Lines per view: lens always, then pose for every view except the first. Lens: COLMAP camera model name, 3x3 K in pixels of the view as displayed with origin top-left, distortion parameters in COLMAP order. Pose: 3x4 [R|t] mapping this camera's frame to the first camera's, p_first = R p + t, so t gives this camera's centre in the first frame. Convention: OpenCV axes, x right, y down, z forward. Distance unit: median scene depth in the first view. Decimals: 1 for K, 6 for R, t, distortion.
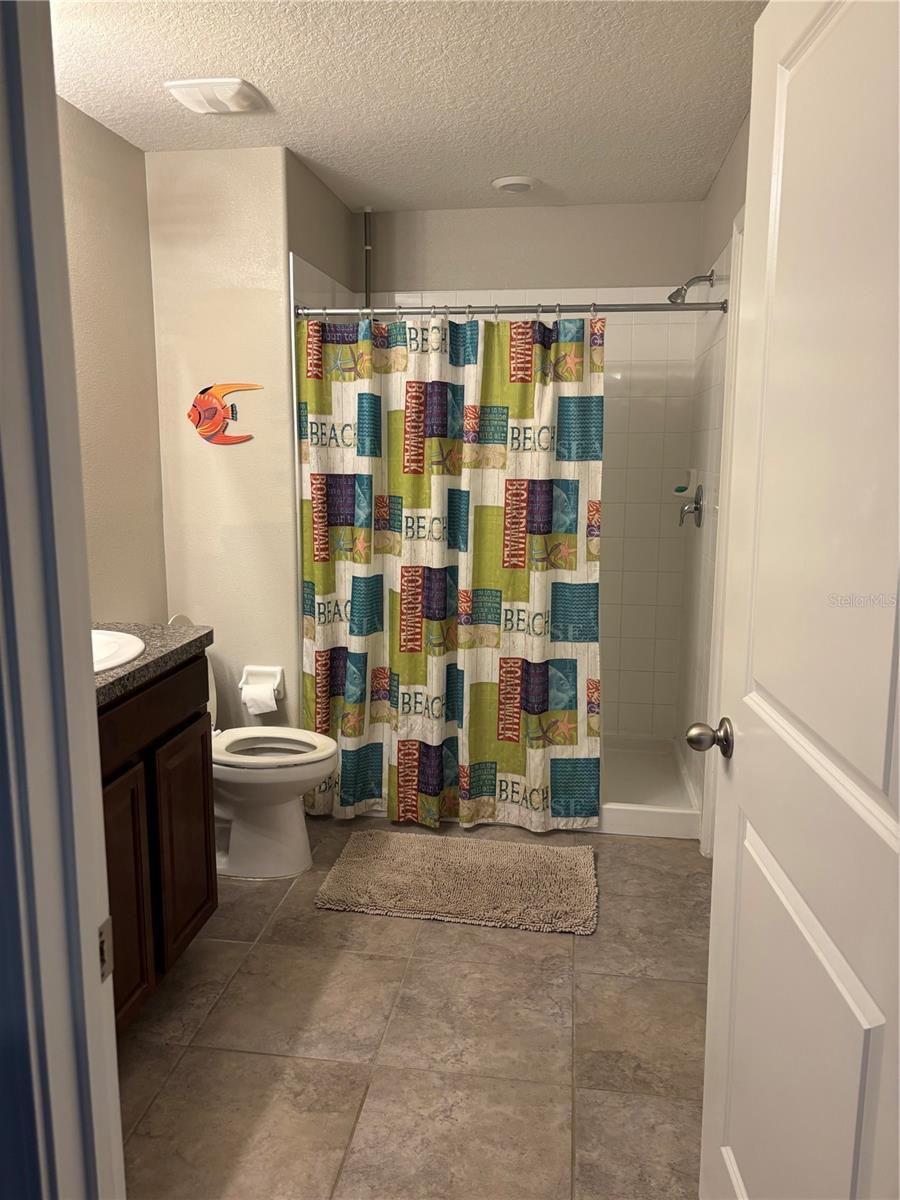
lens RADIAL K [[903.7, 0, 453.4], [0, 903.7, 597.4], [0, 0, 1]] dist [0.058217, -0.056967]
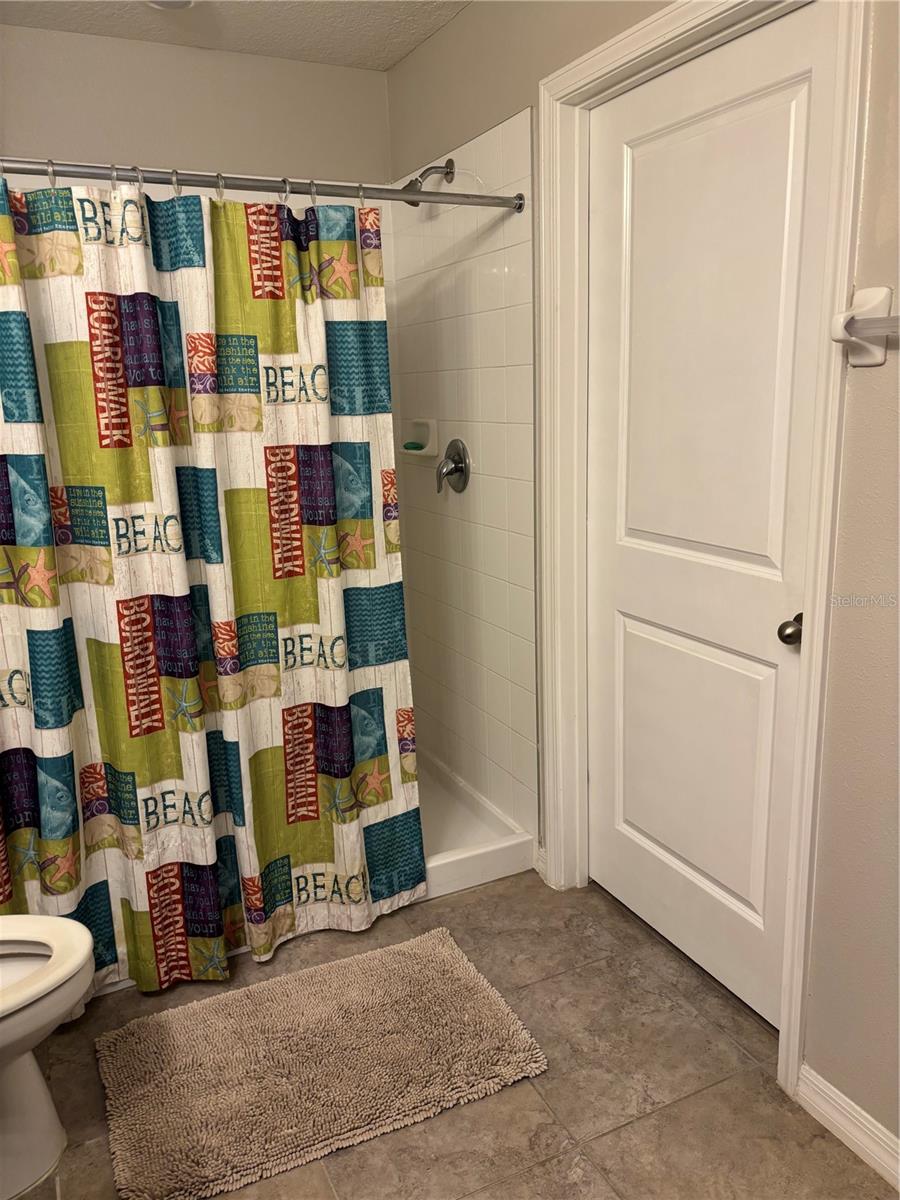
lens RADIAL K [[903.7, 0, 459.9], [0, 903.7, 600.4], [0, 0, 1]] dist [0.058217, -0.056967]
pose [[0.826502, -0.158837, 0.540060, -0.197660], [0.129017, 0.987279, 0.092924, -0.061725], [-0.547950, -0.007125, 0.836481, 0.353800]]
